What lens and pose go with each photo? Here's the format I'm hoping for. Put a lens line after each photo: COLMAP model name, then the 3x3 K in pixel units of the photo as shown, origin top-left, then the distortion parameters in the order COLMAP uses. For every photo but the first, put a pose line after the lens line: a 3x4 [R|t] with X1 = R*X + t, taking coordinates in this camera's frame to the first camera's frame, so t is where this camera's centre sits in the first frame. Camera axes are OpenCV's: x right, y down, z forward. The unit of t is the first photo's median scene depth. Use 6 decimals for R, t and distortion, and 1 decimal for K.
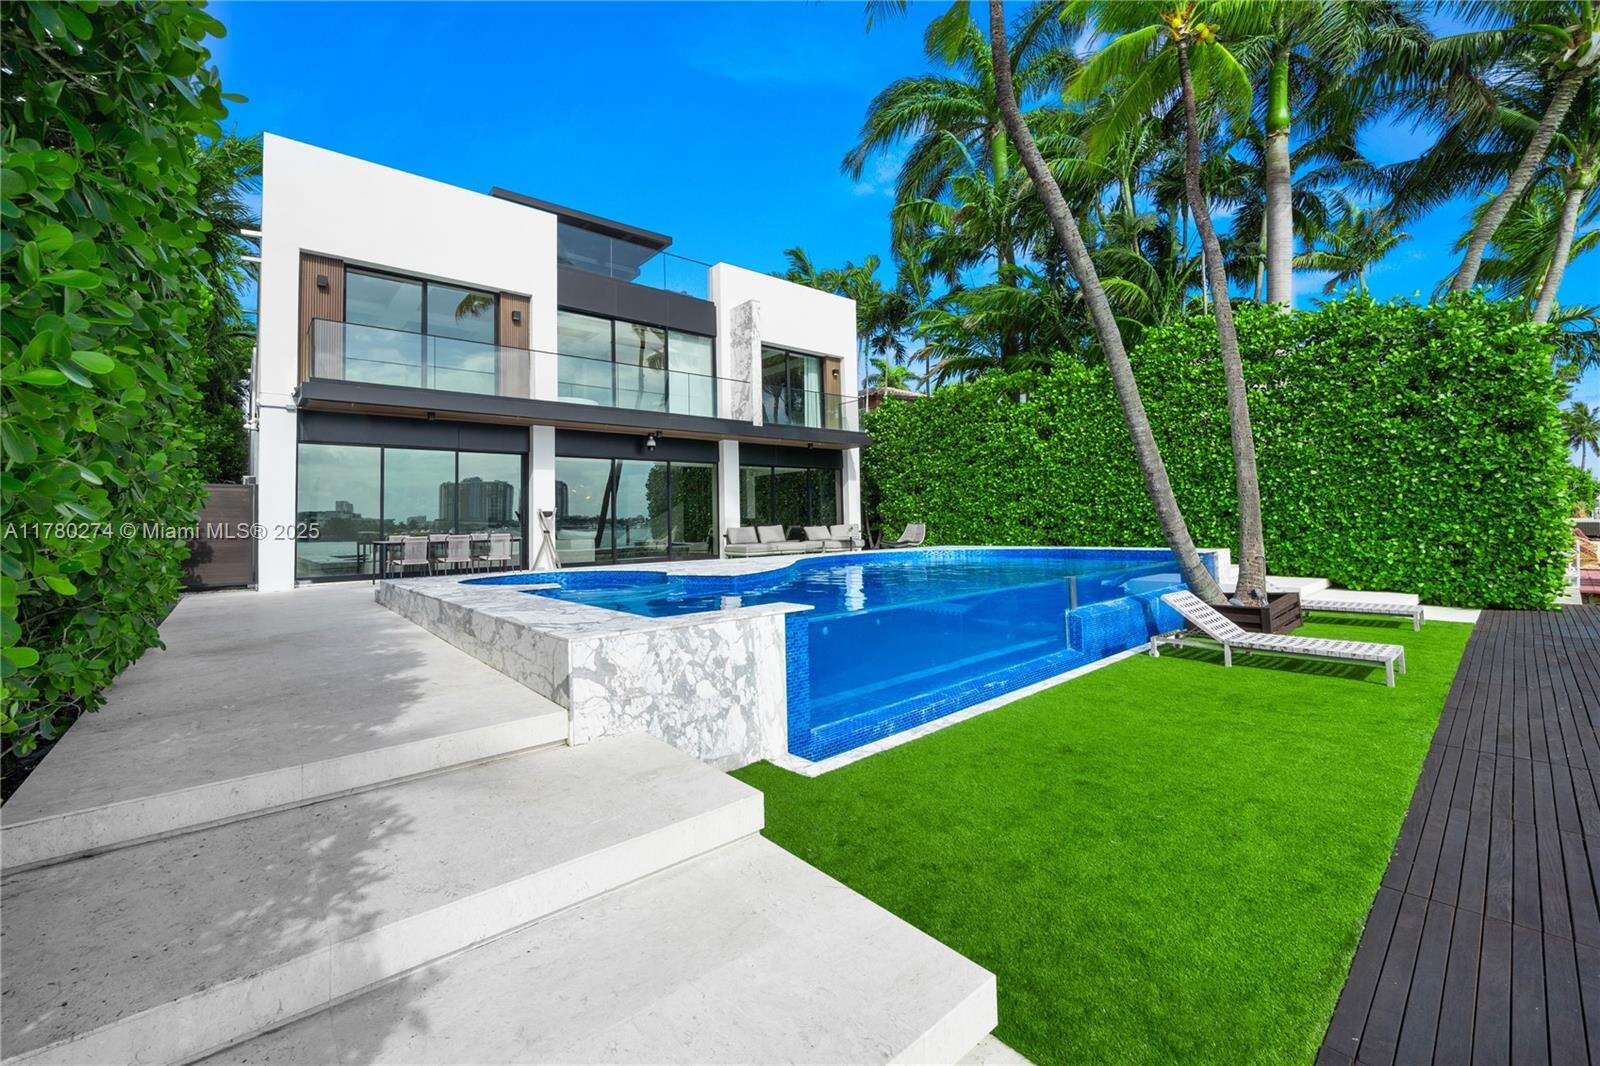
lens RADIAL K [[626.8, 0, 799.1], [0, 626.8, 499.8], [0, 0, 1]] dist [-0.006527, -0.000094]
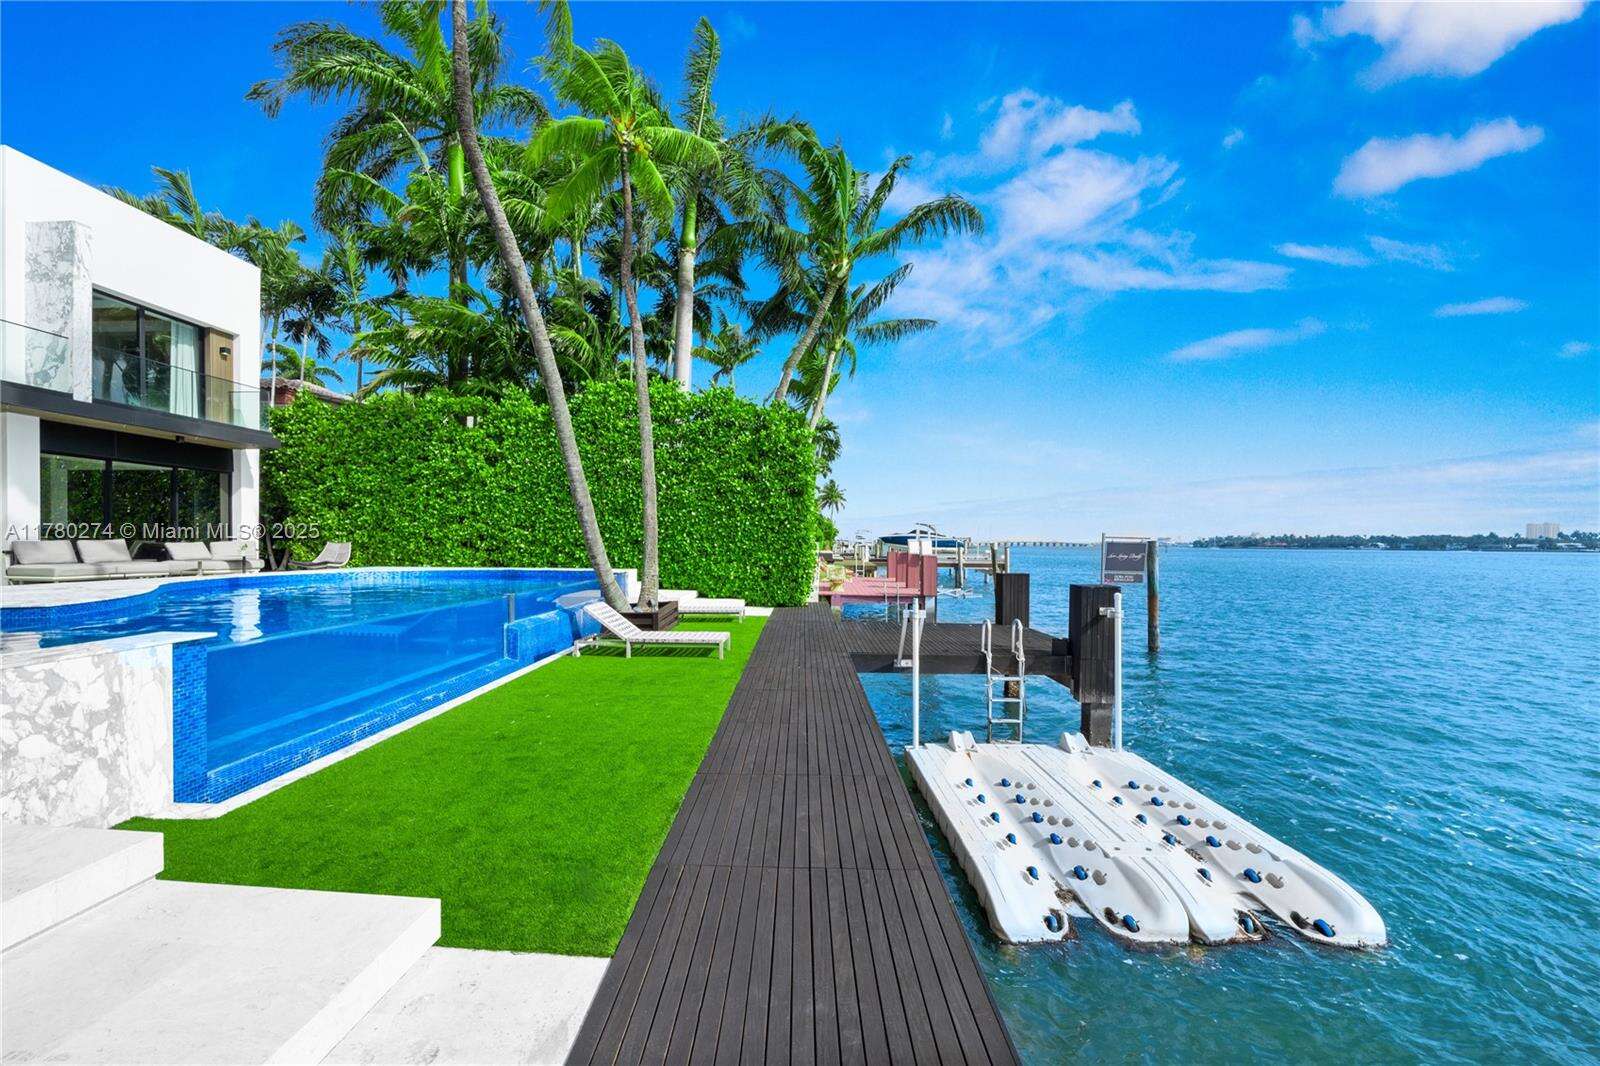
lens RADIAL K [[632.3, 0, 799.5], [0, 632.3, 544.5], [0, 0, 1]] dist [0.000162, -0.000485]
pose [[0.668773, 0.026131, 0.743007, -0.048351], [-0.051716, 0.998596, 0.011428, -0.003942], [-0.741666, -0.046068, 0.669186, -0.105005]]
